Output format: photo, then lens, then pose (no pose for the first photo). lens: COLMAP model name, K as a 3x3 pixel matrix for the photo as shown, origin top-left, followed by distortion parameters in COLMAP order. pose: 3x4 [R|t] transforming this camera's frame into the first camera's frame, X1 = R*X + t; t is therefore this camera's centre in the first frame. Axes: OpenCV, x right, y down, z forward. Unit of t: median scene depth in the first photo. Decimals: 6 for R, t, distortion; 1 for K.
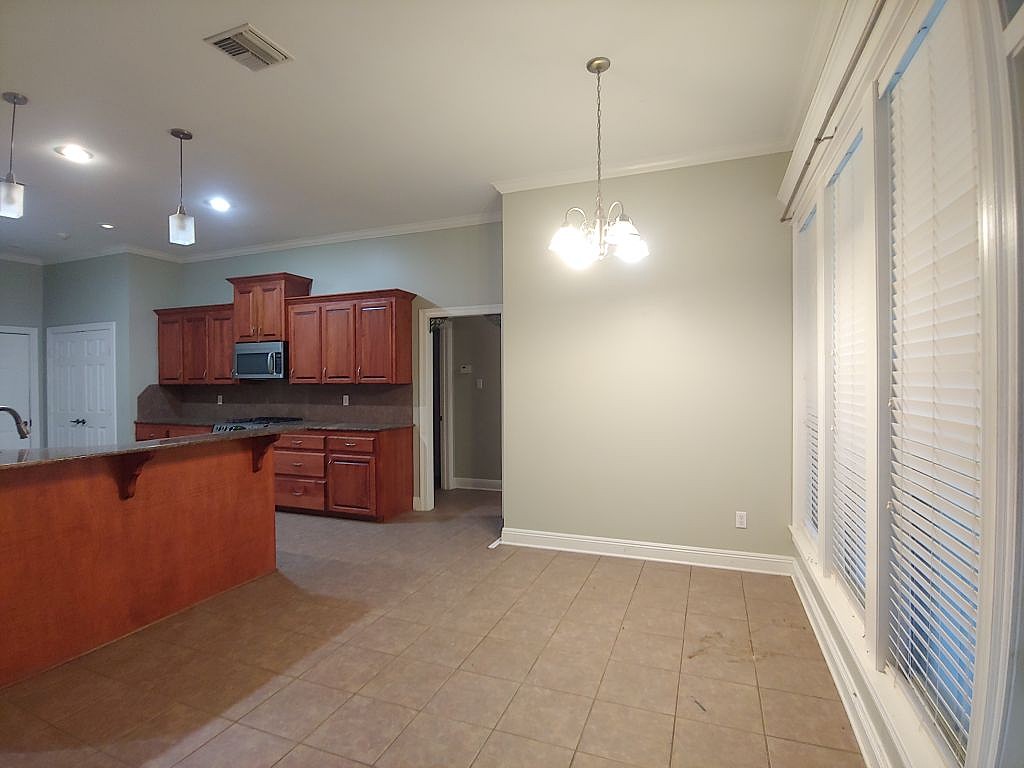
lens RADIAL K [[512.5, 0, 512.0], [0, 512.5, 384.0], [0, 0, 1]] dist [-0.022208, -0.000372]
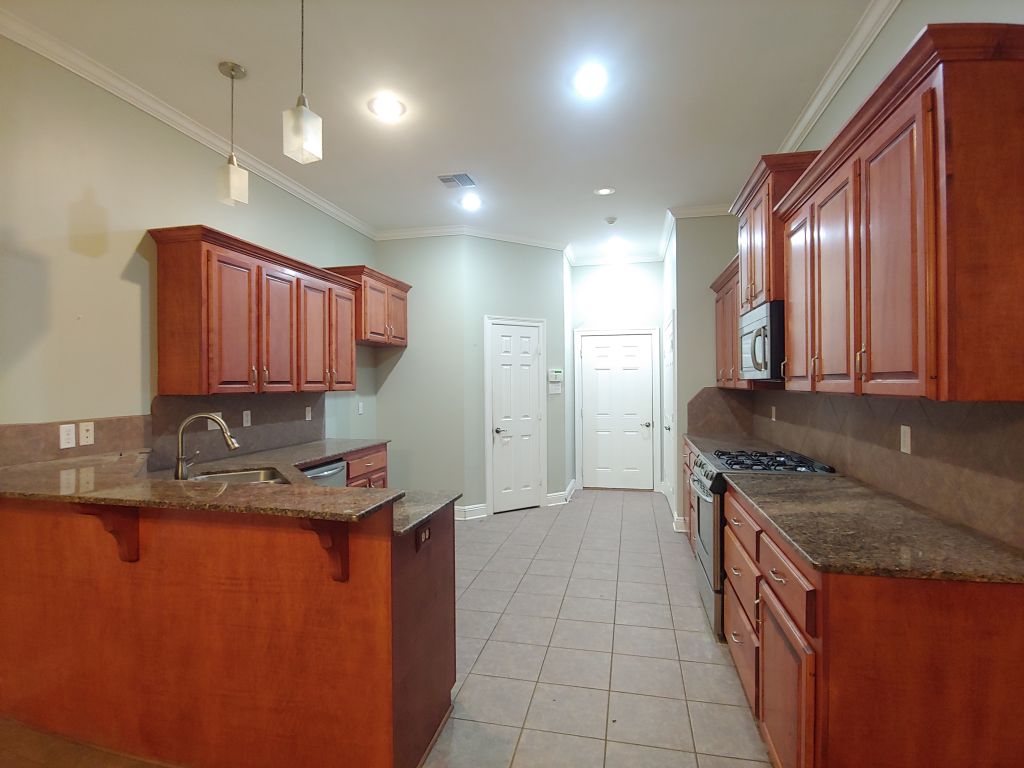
lens RADIAL K [[512.5, 0, 512.0], [0, 512.5, 384.0], [0, 0, 1]] dist [-0.022208, -0.000372]
pose [[0.147804, 0.007564, -0.988988, -0.014317], [-0.004614, 0.999965, 0.006958, -0.012594], [0.989006, 0.003534, 0.147833, 0.988939]]
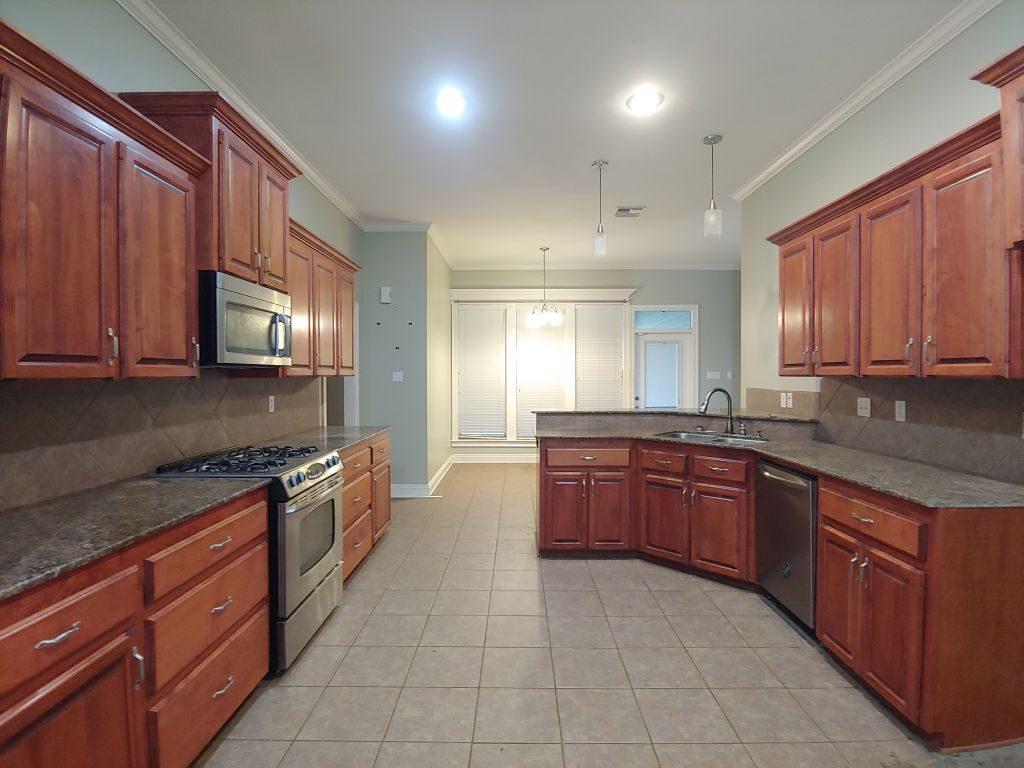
lens RADIAL K [[512.5, 0, 512.0], [0, 512.5, 384.0], [0, 0, 1]] dist [-0.022208, -0.000372]
pose [[-0.354797, -0.011125, 0.934877, -1.470419], [0.013355, 0.999767, 0.016966, 0.002765], [-0.934848, 0.018504, -0.354566, 1.397953]]
